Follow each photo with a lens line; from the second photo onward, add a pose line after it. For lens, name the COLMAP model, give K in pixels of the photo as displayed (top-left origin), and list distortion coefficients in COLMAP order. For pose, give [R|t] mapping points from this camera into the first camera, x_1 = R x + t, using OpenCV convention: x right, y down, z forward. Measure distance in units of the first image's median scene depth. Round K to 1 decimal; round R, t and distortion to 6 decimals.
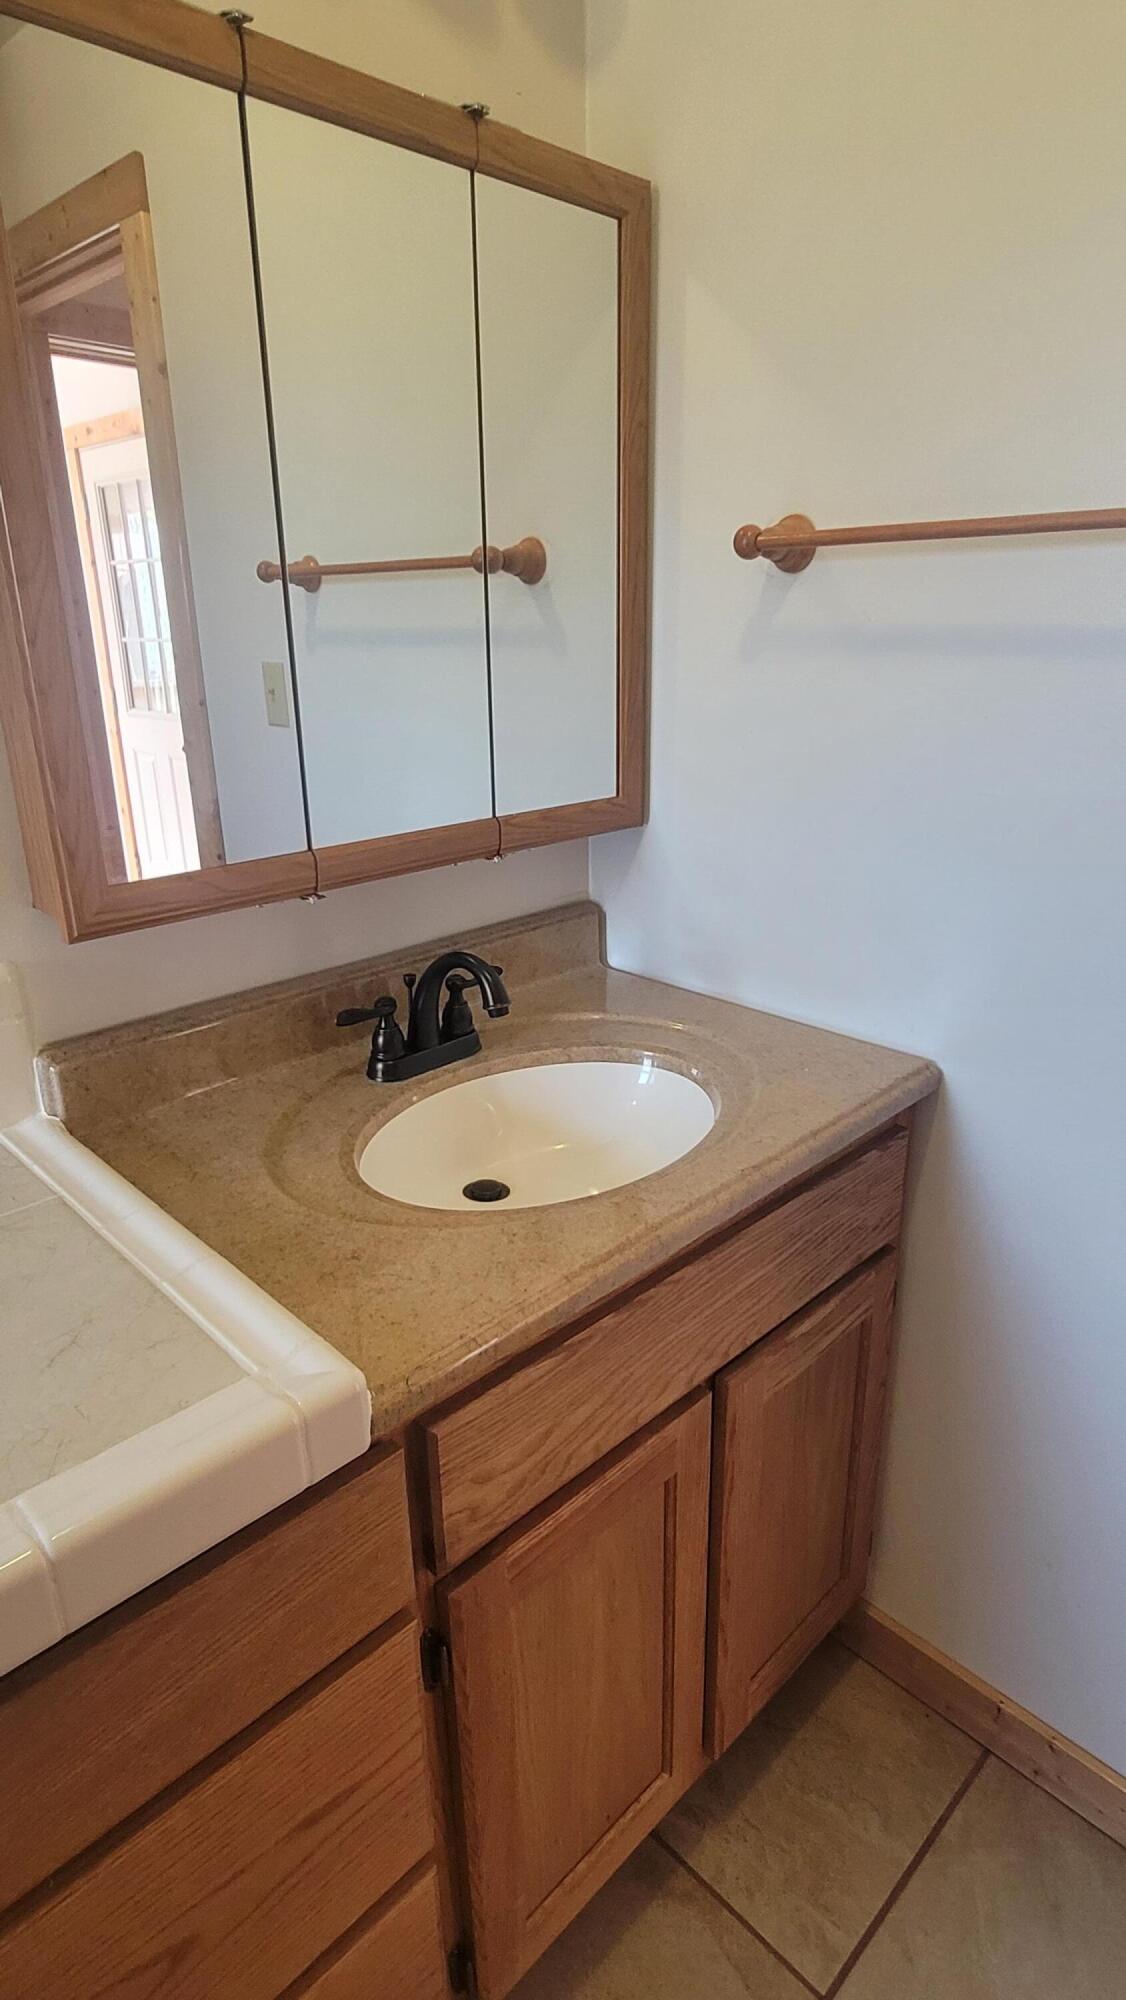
lens RADIAL K [[1092.1, 0, 563.0], [0, 1092.1, 1000.0], [0, 0, 1]] dist [-0.000858, -0.002272]
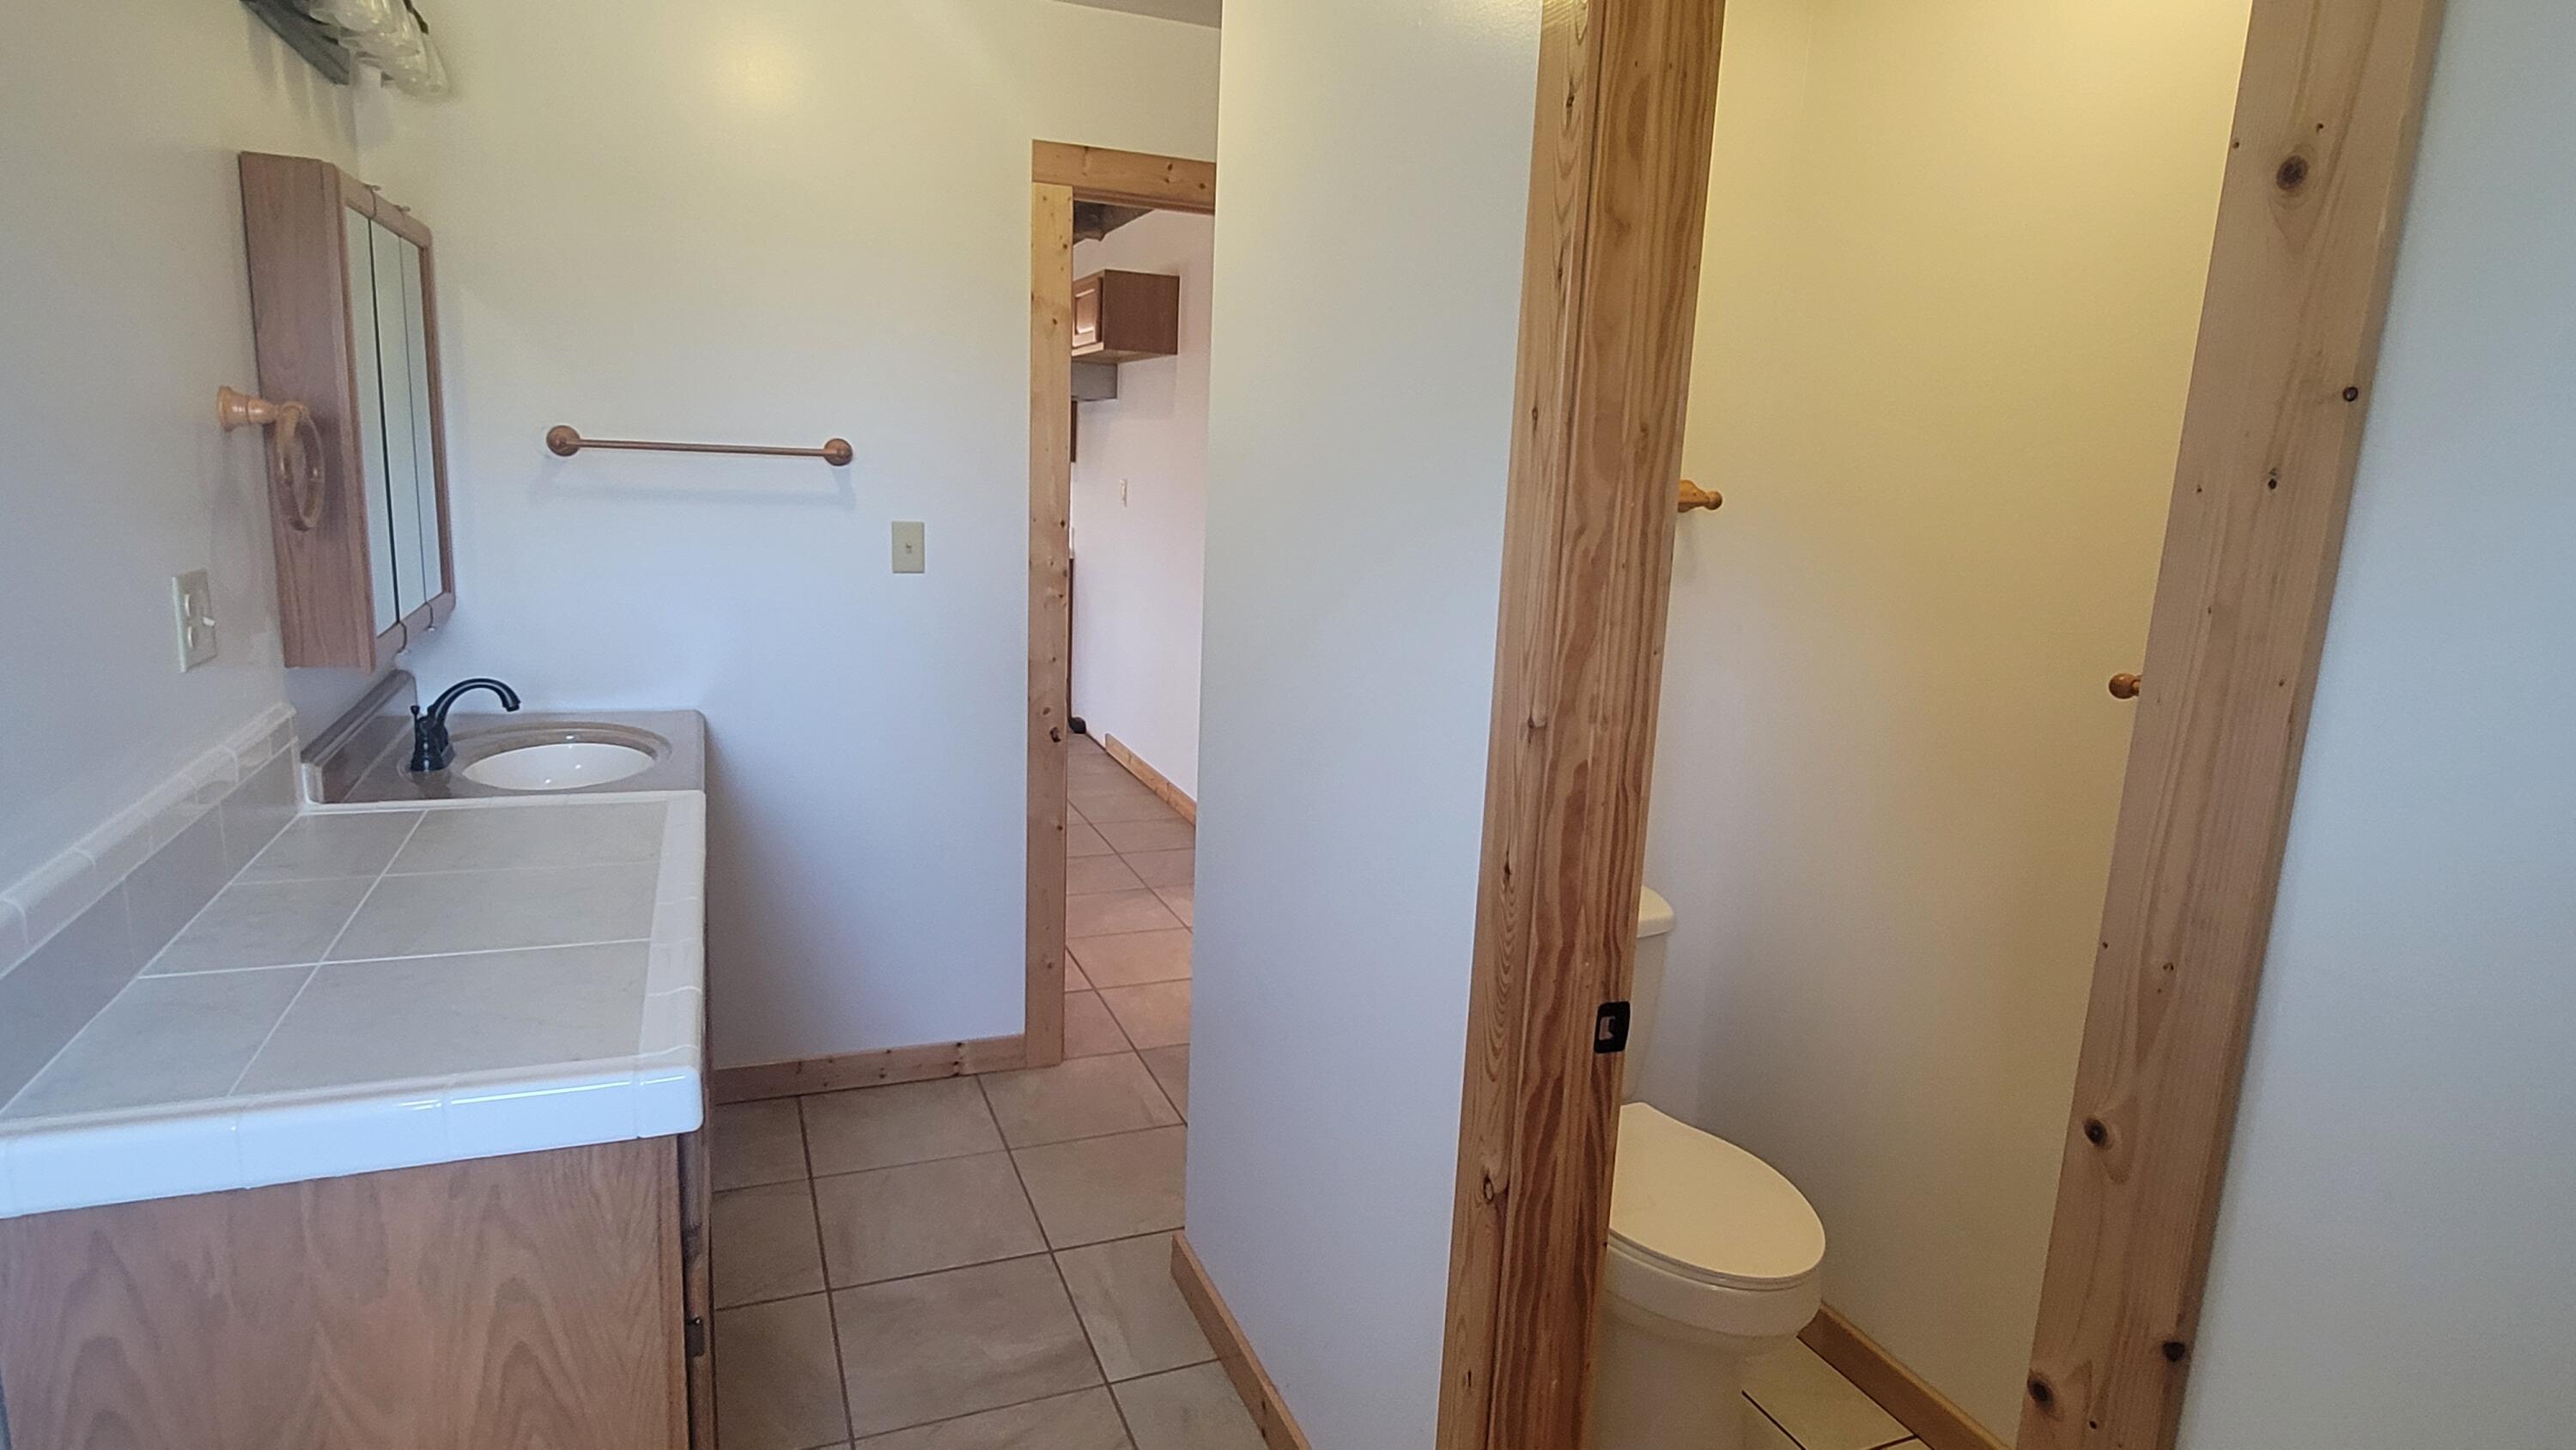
lens RADIAL K [[1406.5, 0, 1288.0], [0, 1406.5, 725.0], [0, 0, 1]] dist [-0.000858, -0.002272]
pose [[0.374175, -0.149288, 0.915263, -1.766103], [0.265207, 0.962963, 0.048647, 0.276648], [-0.888627, 0.224532, 0.399909, -1.025687]]
